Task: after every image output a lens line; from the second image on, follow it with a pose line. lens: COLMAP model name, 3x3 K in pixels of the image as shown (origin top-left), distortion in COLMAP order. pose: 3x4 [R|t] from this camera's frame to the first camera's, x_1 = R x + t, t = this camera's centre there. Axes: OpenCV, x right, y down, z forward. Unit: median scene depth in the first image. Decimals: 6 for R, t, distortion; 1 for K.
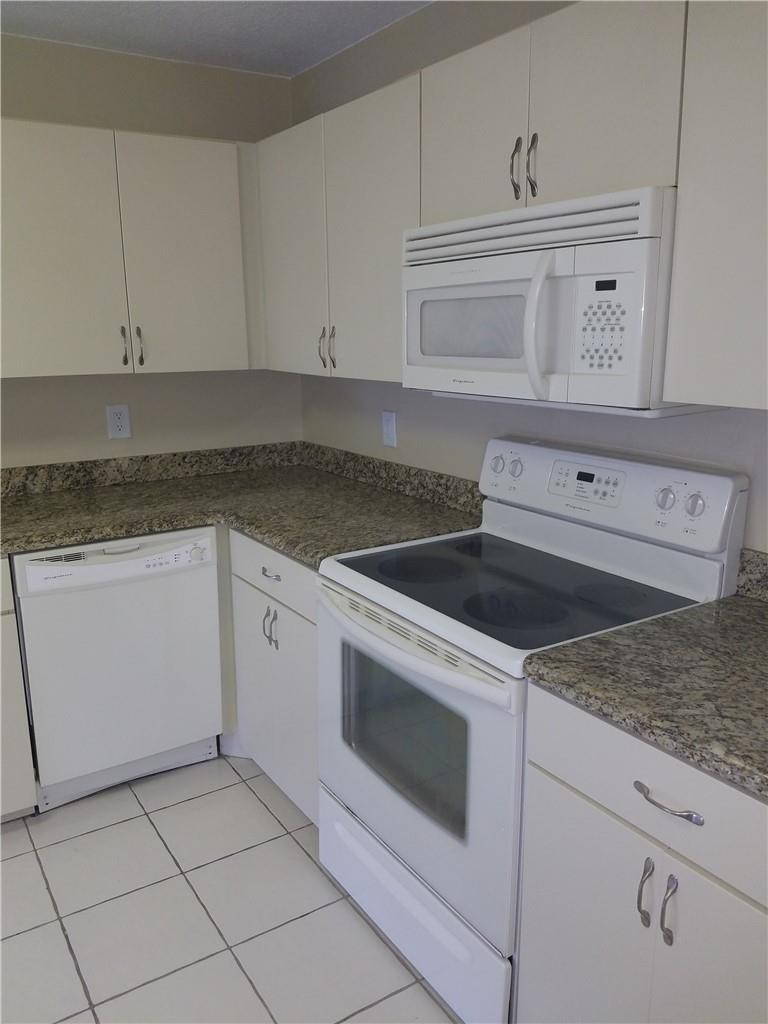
lens RADIAL K [[802.6, 0, 384.0], [0, 802.6, 512.0], [0, 0, 1]] dist [0.161102, -0.382566]
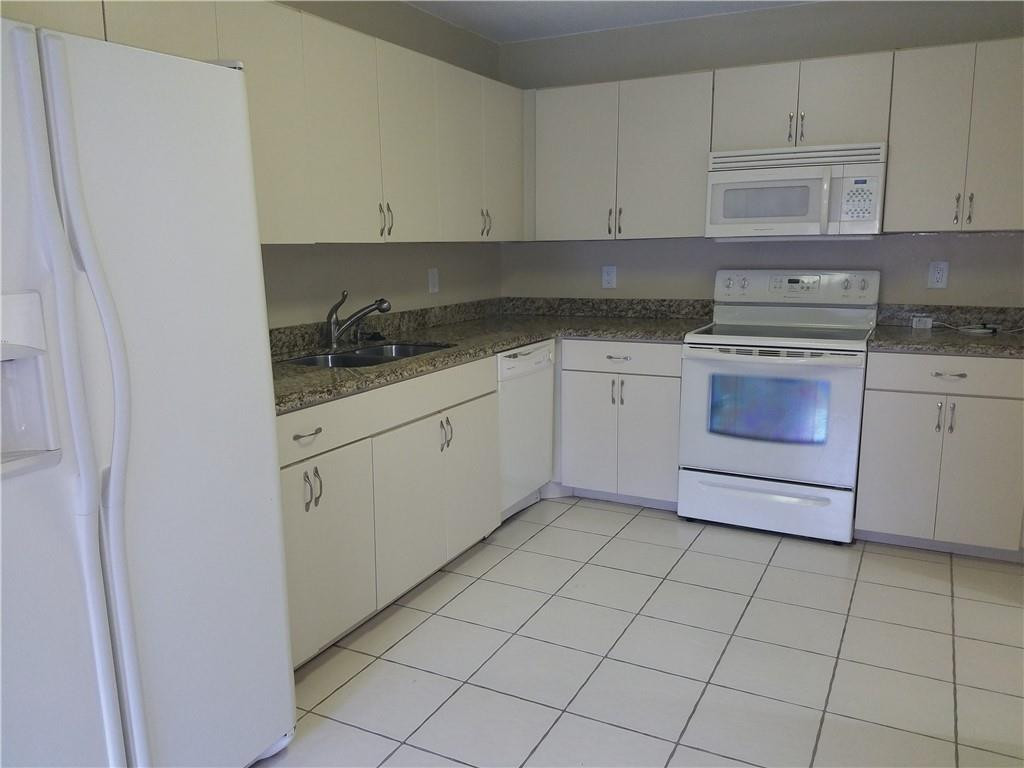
lens RADIAL K [[802.6, 0, 512.3], [0, 802.6, 410.8], [0, 0, 1]] dist [0.161102, -0.382566]
pose [[0.870287, -0.105232, 0.481172, -1.088657], [0.119037, 0.992888, 0.001845, 0.150050], [-0.477944, 0.055672, 0.876624, -0.316141]]
